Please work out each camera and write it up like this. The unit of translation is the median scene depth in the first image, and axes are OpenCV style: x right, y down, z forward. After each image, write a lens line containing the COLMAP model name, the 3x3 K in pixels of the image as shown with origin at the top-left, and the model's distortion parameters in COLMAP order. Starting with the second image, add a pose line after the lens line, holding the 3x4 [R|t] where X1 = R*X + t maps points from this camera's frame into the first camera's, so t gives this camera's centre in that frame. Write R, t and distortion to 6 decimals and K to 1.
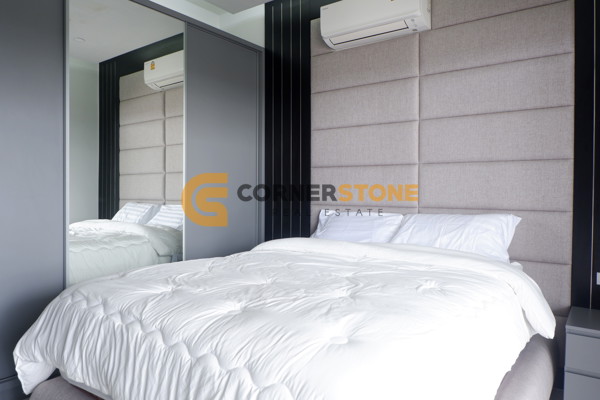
lens RADIAL K [[435.6, 0, 300.3], [0, 435.6, 199.8], [0, 0, 1]] dist [-0.059772, 0.034850]
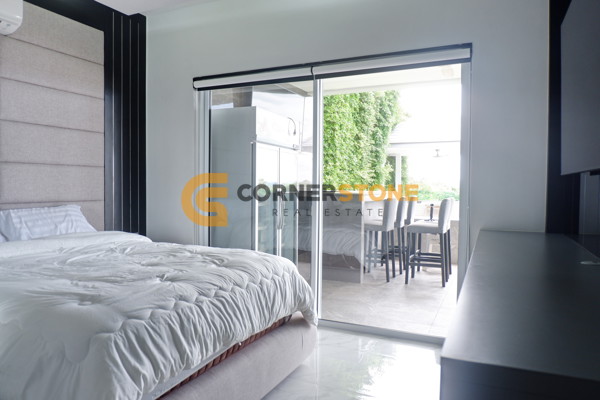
lens RADIAL K [[435.6, 0, 304.1], [0, 435.6, 197.7], [0, 0, 1]] dist [-0.059772, 0.034850]
pose [[-0.231052, -0.038295, 0.972187, -0.972058], [0.012831, 0.999018, 0.042401, -0.034748], [-0.972857, 0.022271, -0.230334, 0.579870]]
